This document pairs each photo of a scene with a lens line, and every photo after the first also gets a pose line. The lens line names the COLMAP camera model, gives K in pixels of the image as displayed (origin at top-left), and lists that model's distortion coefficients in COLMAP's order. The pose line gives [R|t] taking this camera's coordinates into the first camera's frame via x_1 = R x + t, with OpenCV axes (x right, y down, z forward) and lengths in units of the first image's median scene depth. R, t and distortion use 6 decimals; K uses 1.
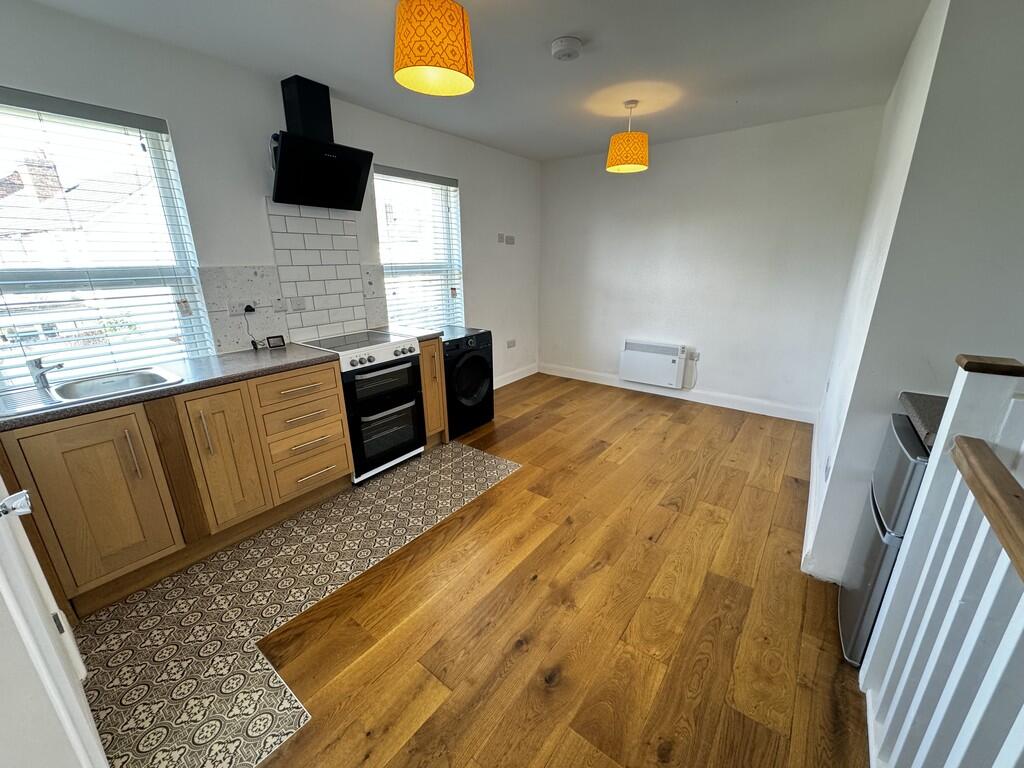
lens RADIAL K [[408.0, 0, 511.5], [0, 408.0, 385.4], [0, 0, 1]] dist [-0.001572, 0.000024]
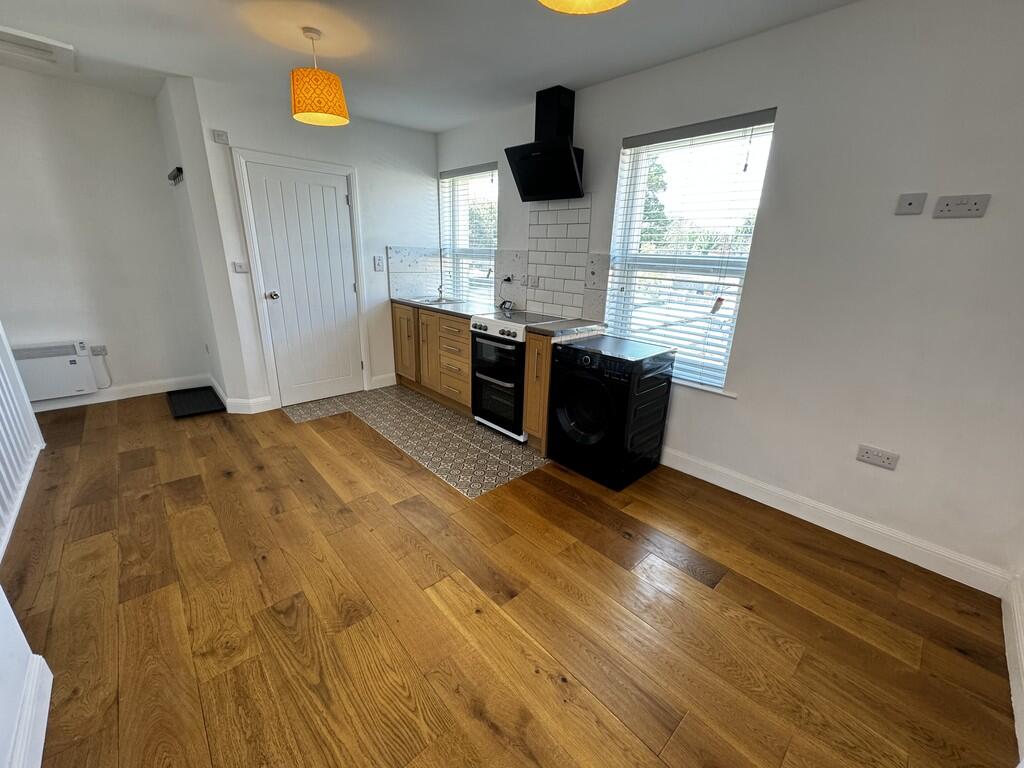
lens RADIAL K [[408.0, 0, 511.9], [0, 408.0, 383.2], [0, 0, 1]] dist [-0.001572, 0.000024]
pose [[-0.172668, 0.303909, -0.936923, 0.807629], [-0.322303, 0.881413, 0.345301, -0.358580], [0.930756, 0.361595, -0.054242, 1.193306]]
